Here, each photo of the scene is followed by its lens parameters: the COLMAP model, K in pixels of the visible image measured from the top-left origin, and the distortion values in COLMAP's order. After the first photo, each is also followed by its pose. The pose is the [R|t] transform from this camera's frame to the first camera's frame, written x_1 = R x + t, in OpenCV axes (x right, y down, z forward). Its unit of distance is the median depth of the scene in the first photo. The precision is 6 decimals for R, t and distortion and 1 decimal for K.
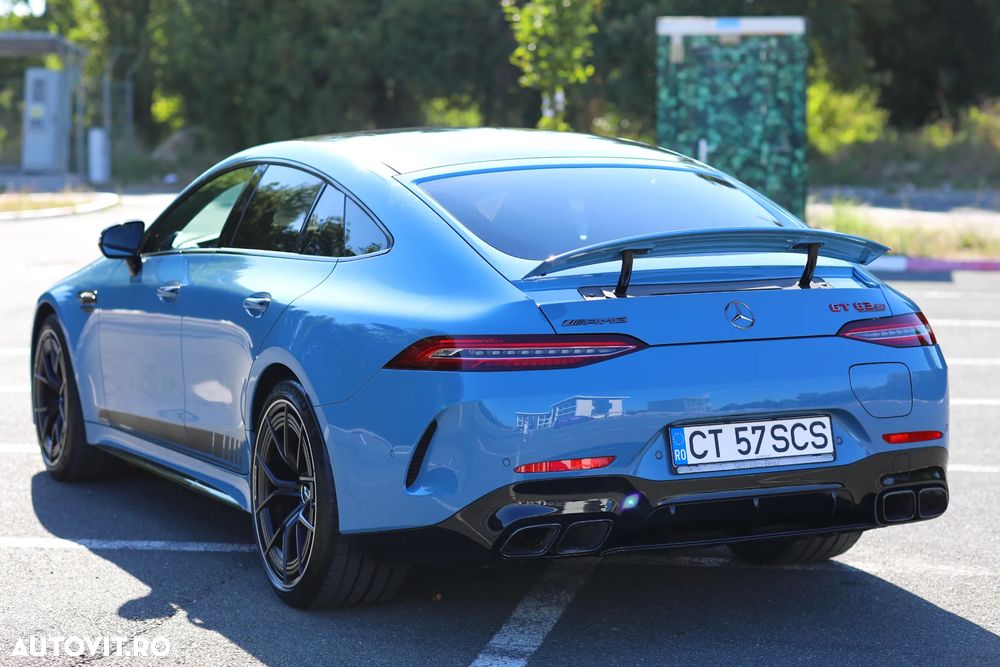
lens RADIAL K [[2283.0, 0, 458.1], [0, 2283.0, 334.5], [0, 0, 1]] dist [0.003583, -0.647493]
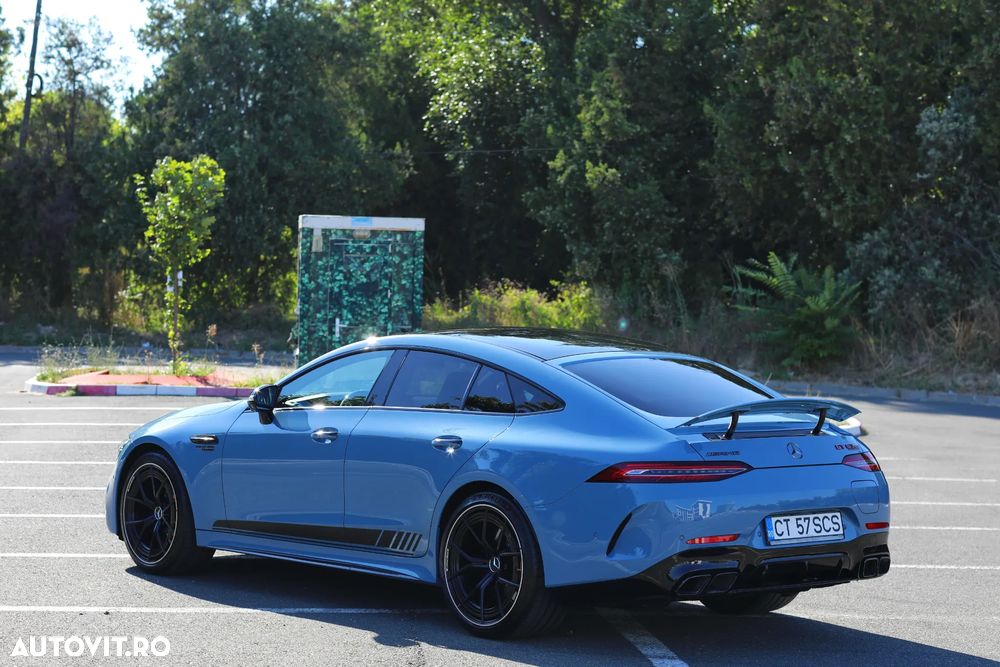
lens RADIAL K [[2283.0, 0, 458.1], [0, 2283.0, 334.5], [0, 0, 1]] dist [0.003583, -0.647493]
pose [[0.961989, 0.023888, 0.272041, -0.566771], [-0.004510, 0.997421, -0.071636, 0.027162], [-0.273051, 0.067687, 0.959615, -0.537626]]
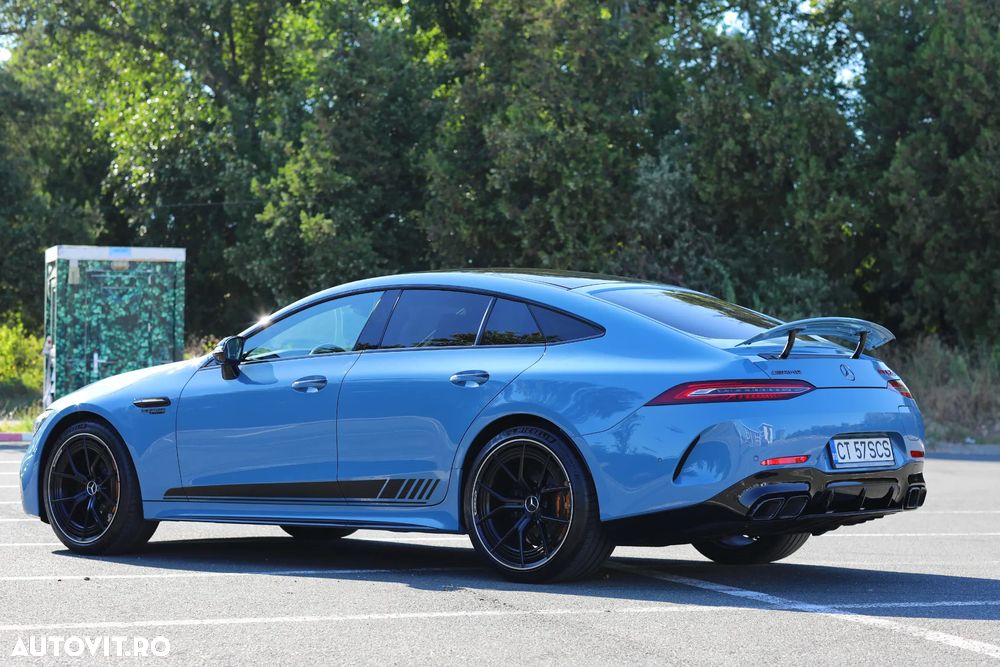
lens RADIAL K [[2283.0, 0, 458.1], [0, 2283.0, 334.5], [0, 0, 1]] dist [0.003583, -0.647493]
pose [[0.901437, 0.022966, 0.432301, -0.808991], [0.028276, 0.993336, -0.111733, 0.135024], [-0.431987, 0.112944, 0.894780, -0.312286]]
